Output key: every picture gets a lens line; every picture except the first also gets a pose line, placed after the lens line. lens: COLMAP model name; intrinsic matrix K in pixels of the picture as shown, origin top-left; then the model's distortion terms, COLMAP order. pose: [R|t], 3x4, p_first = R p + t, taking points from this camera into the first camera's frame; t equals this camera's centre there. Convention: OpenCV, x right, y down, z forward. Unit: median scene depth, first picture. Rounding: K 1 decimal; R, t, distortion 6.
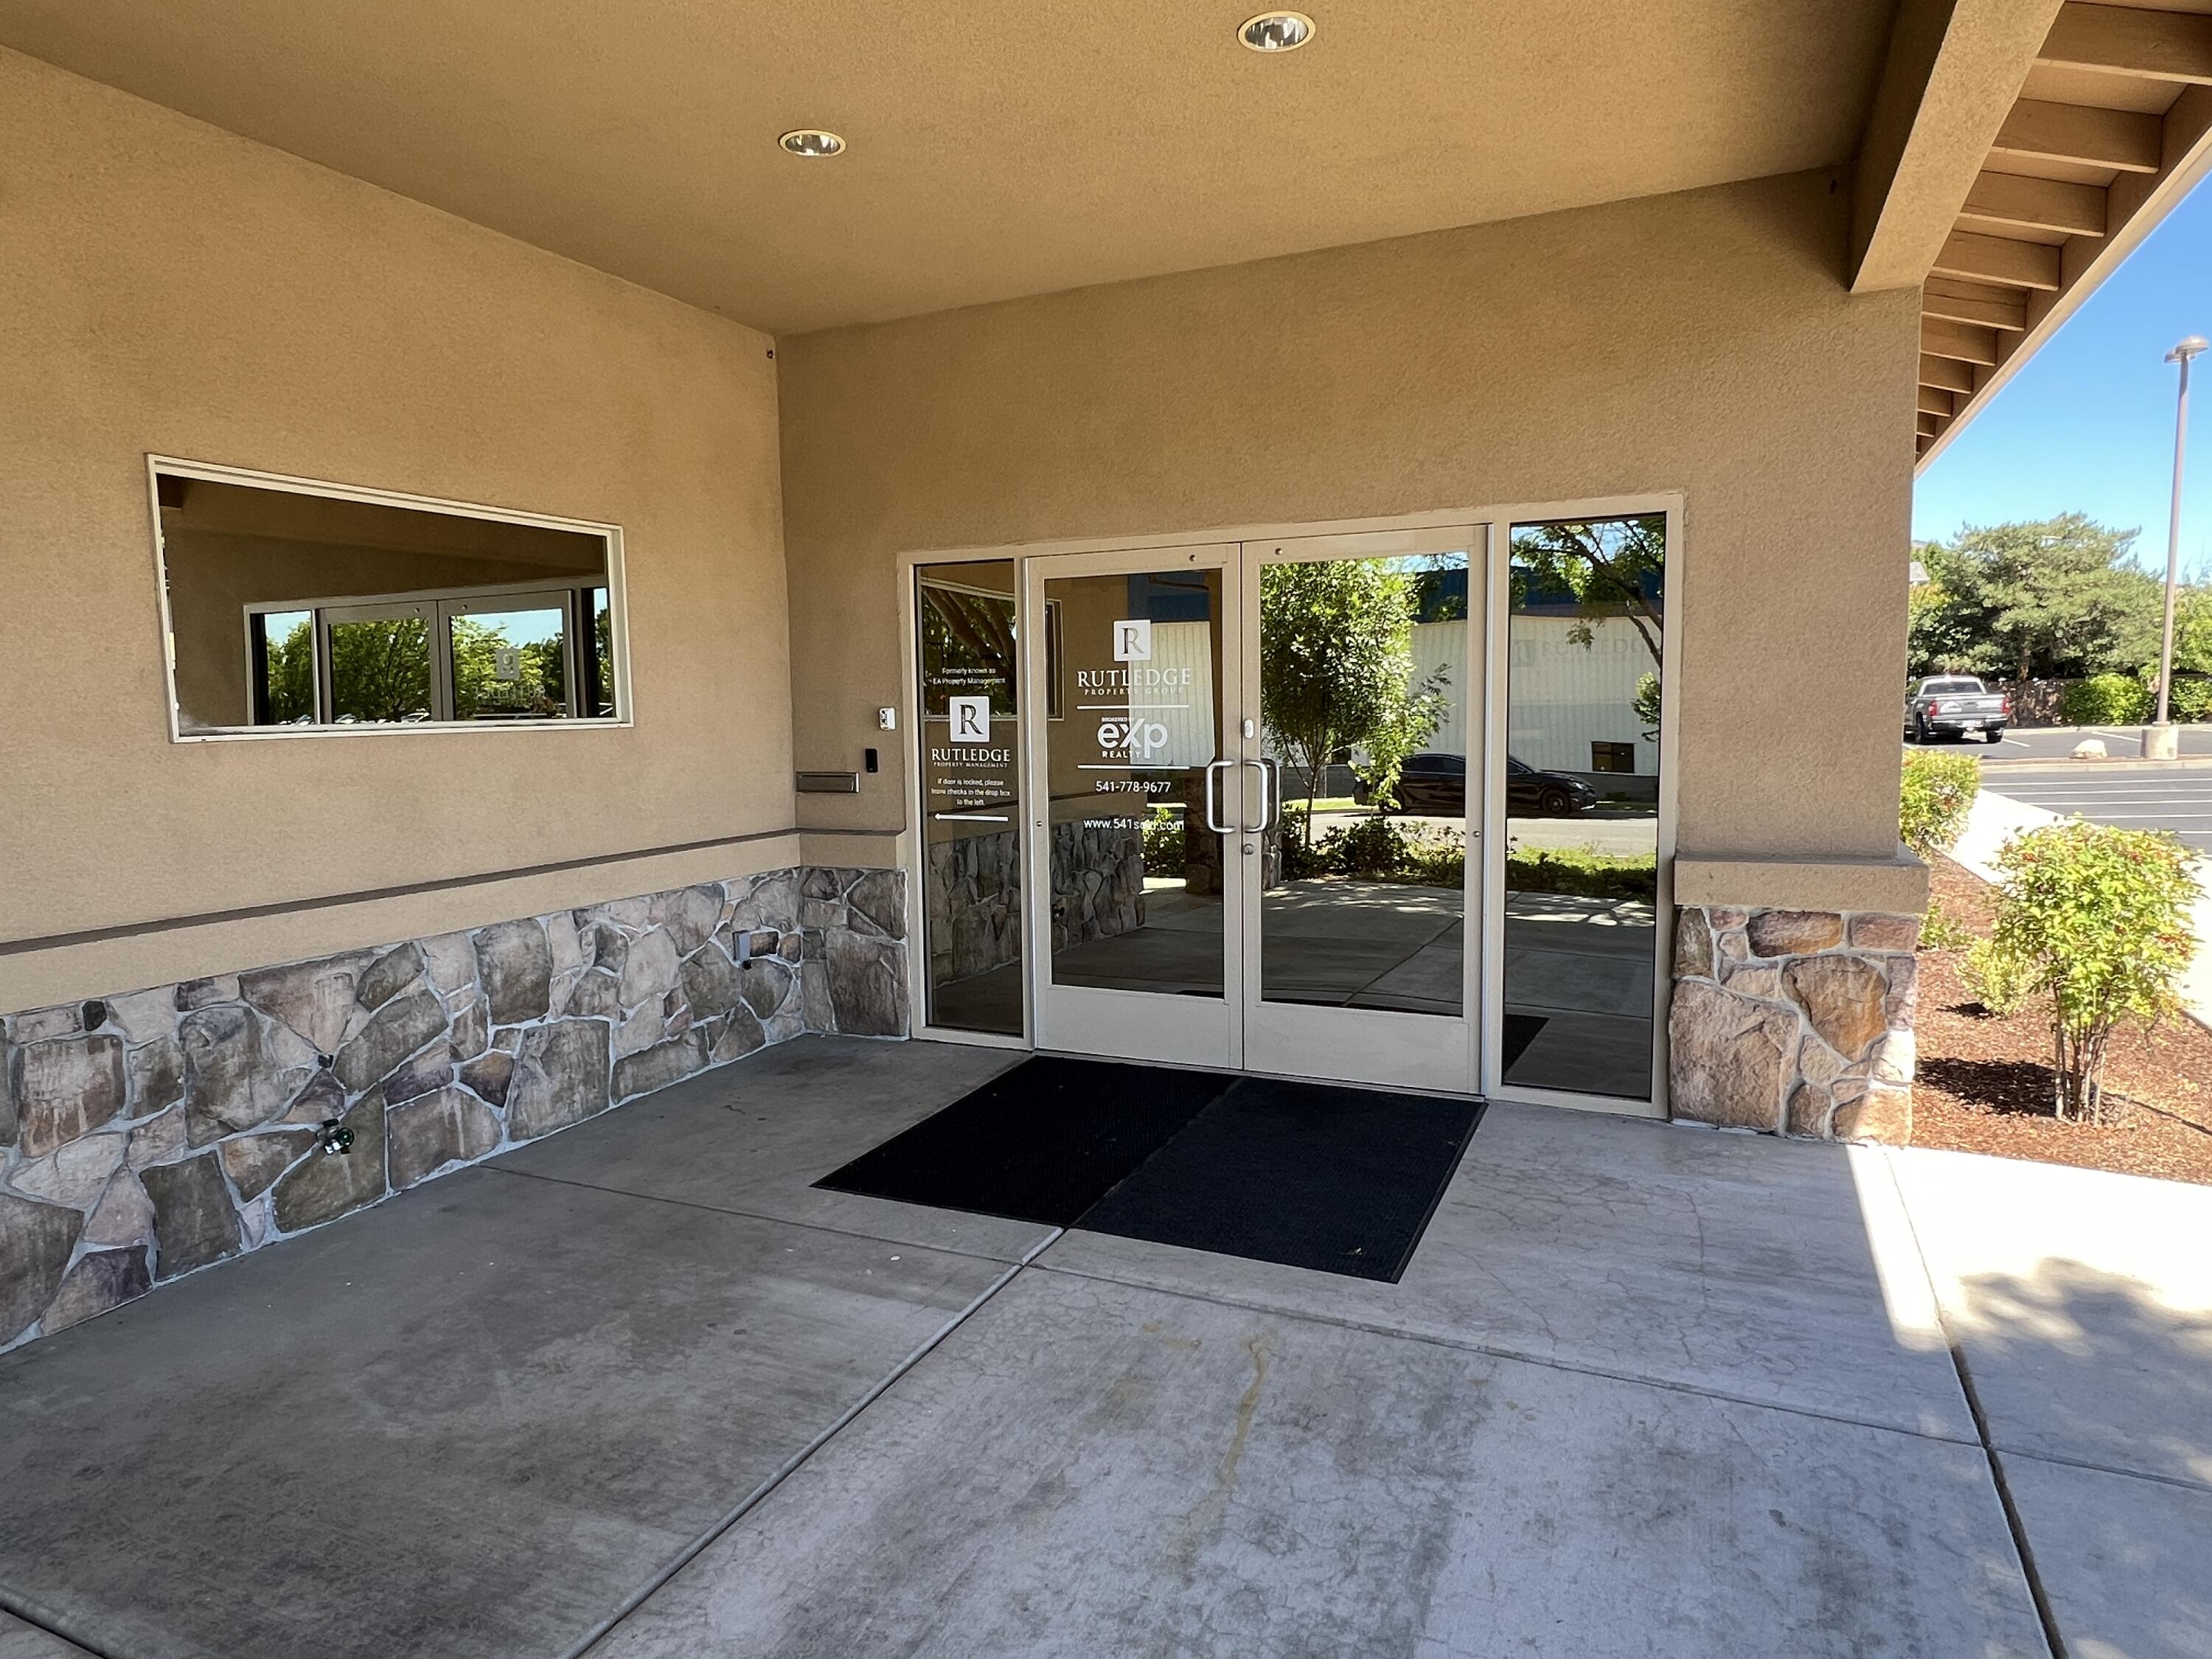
lens RADIAL K [[1323.7, 0, 1106.0], [0, 1323.7, 829.5], [0, 0, 1]] dist [-0.002391, 0.000468]
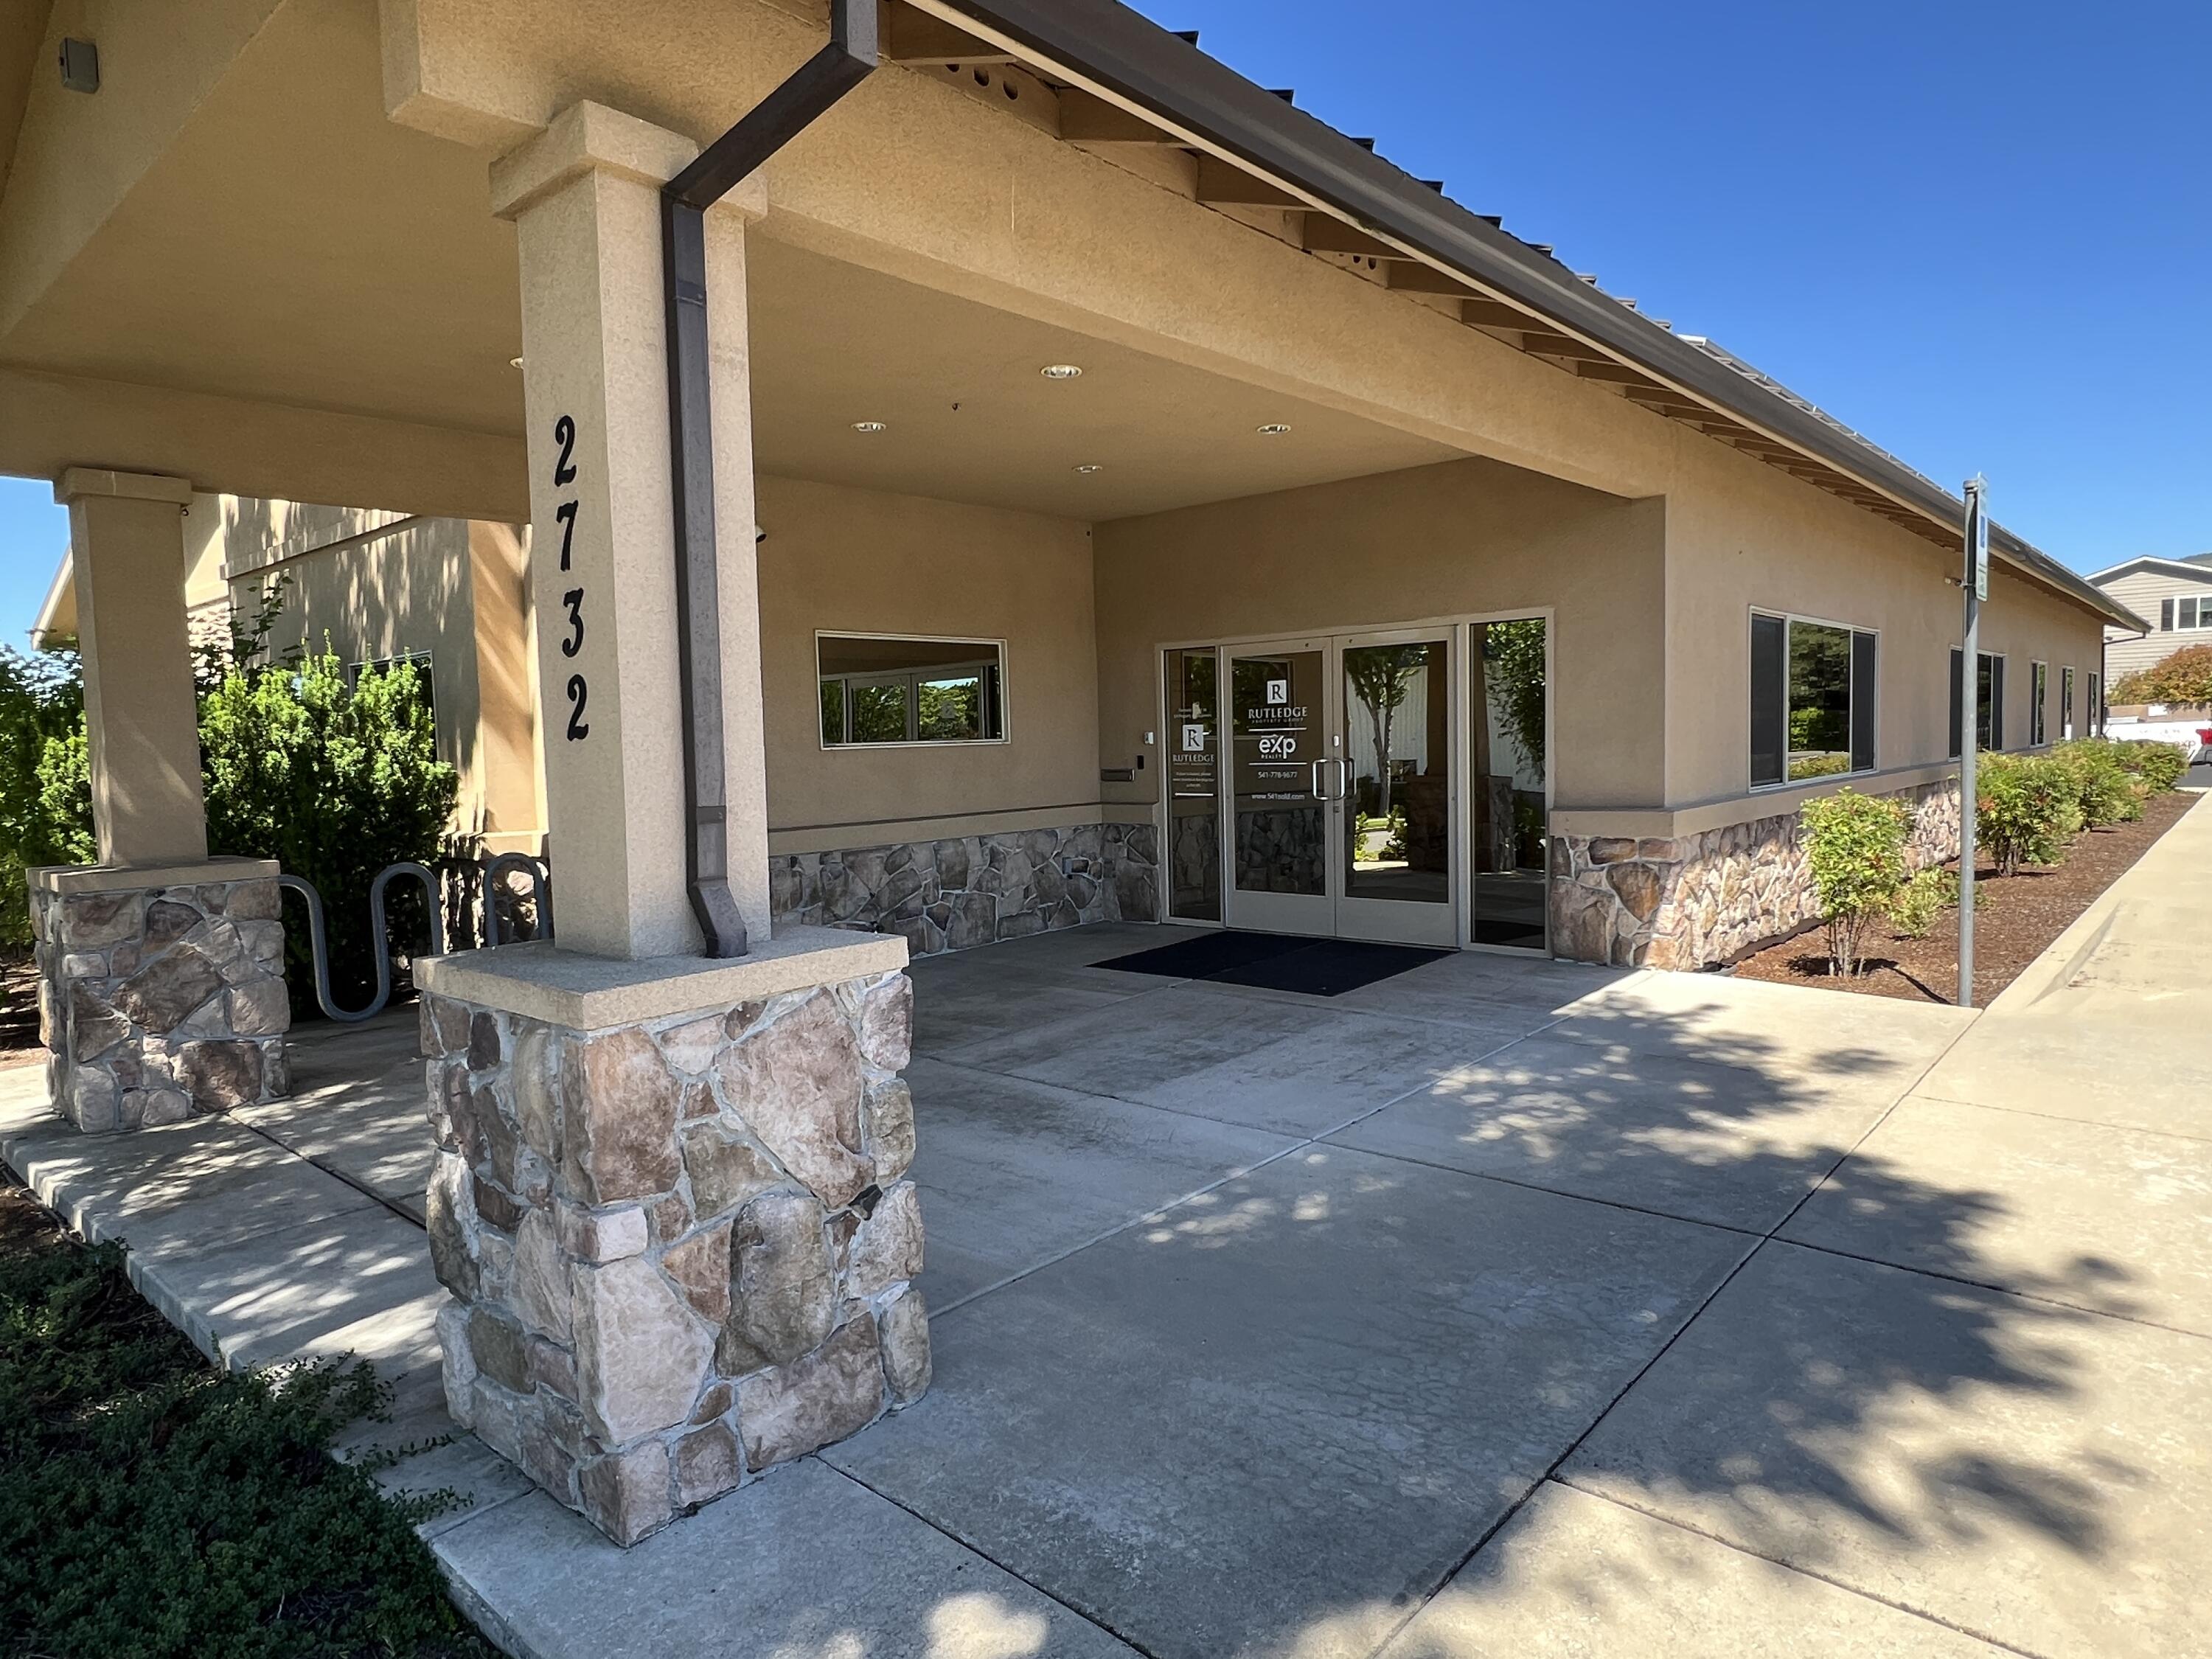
lens RADIAL K [[1323.7, 0, 1106.0], [0, 1323.7, 829.5], [0, 0, 1]] dist [-0.002391, 0.000468]
pose [[0.956540, 0.008642, -0.291475, 0.320997], [-0.014178, 0.999757, -0.016887, 0.074355], [0.291258, 0.020286, 0.956430, -0.756004]]
